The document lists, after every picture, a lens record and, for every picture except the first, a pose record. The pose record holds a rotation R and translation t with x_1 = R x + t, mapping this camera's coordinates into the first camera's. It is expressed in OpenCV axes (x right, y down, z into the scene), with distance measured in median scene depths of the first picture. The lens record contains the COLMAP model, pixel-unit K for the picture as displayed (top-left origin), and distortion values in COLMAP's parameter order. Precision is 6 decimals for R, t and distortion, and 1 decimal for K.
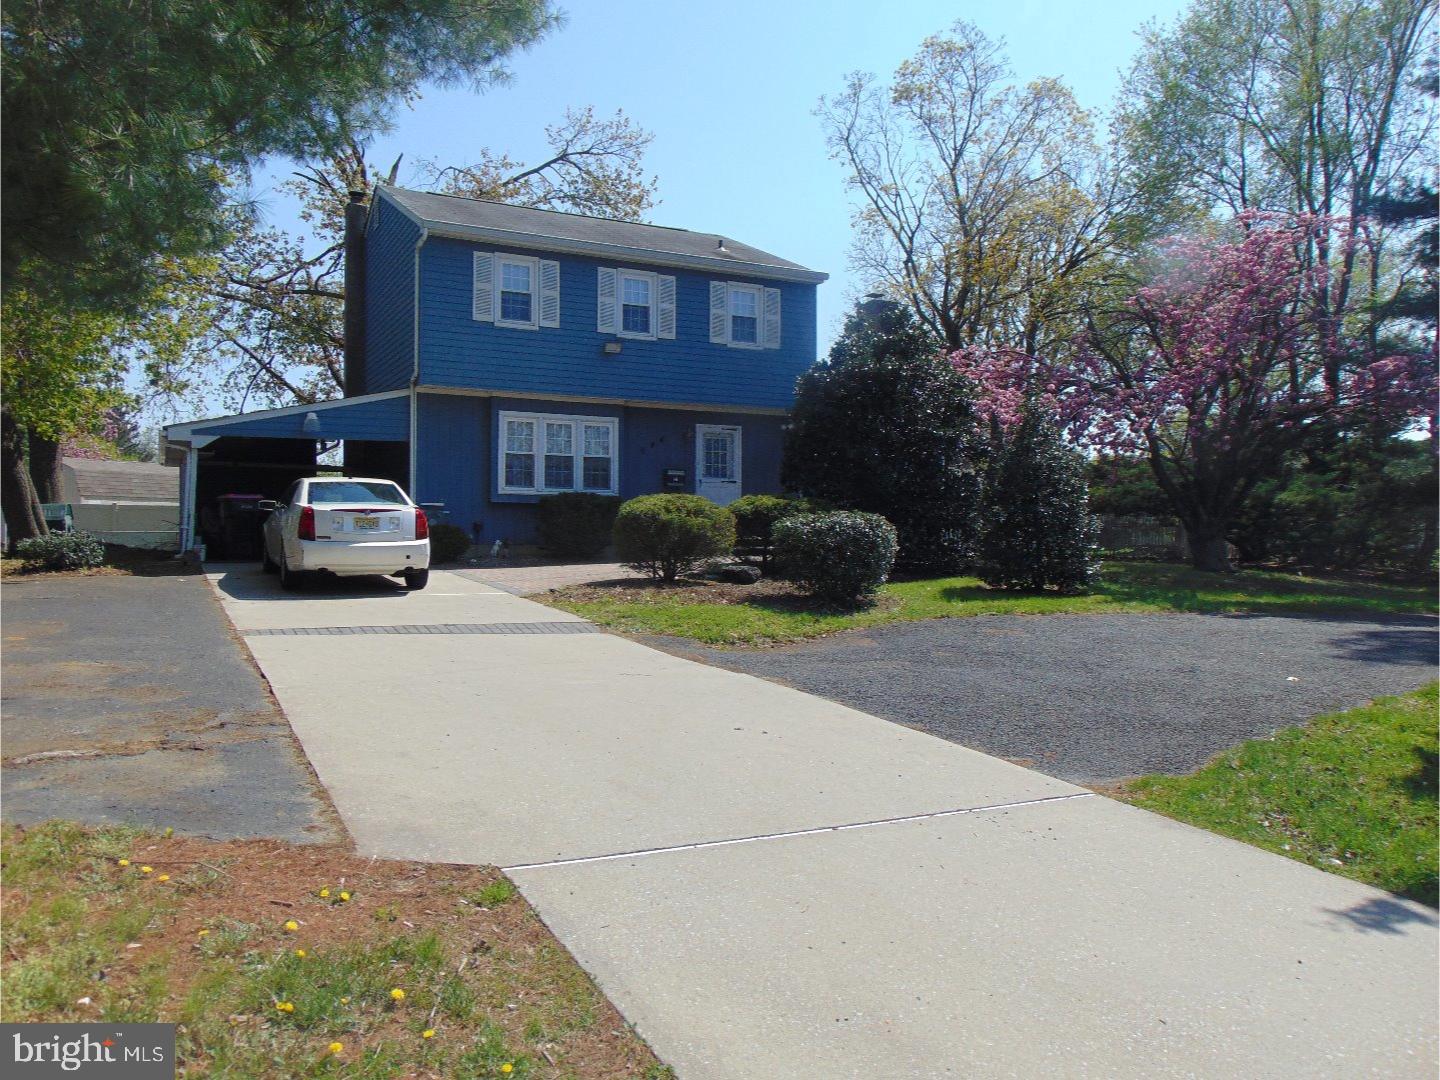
lens RADIAL K [[1078.5, 0, 720.0], [0, 1078.5, 540.0], [0, 0, 1]] dist [-0.027067, 0.033167]
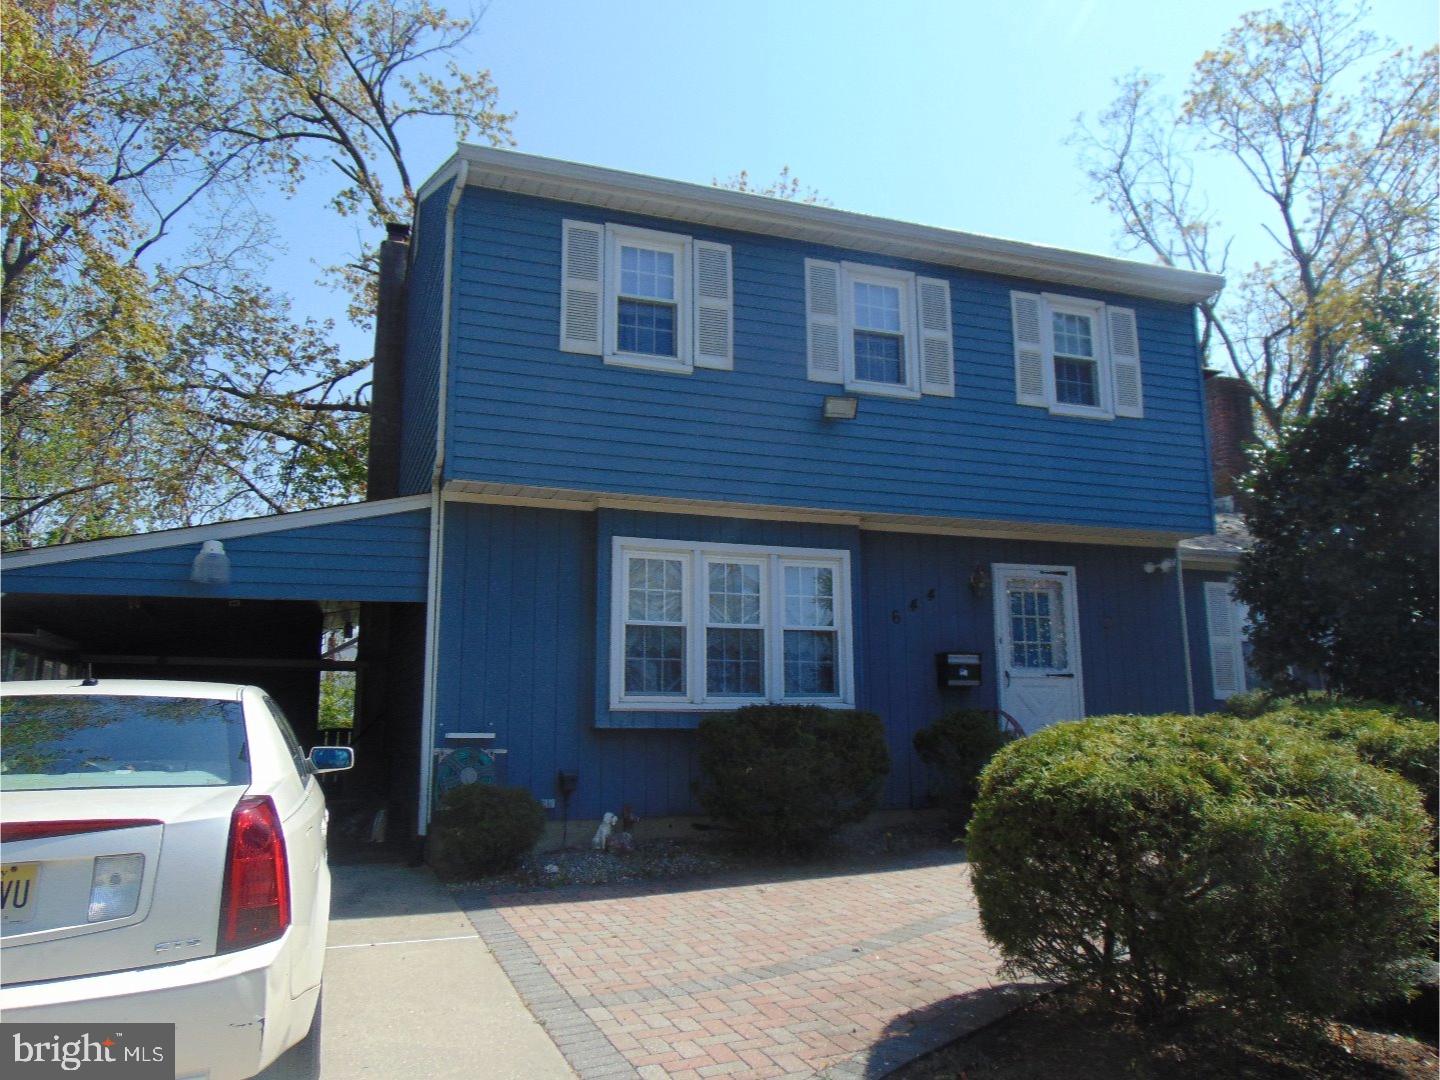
lens RADIAL K [[1078.5, 0, 720.0], [0, 1078.5, 540.0], [0, 0, 1]] dist [-0.027067, 0.033167]
pose [[0.992913, -0.034083, -0.113851, -0.098870], [0.012902, 0.983245, -0.181833, -0.028861], [0.118140, 0.179075, 0.976716, 0.515263]]
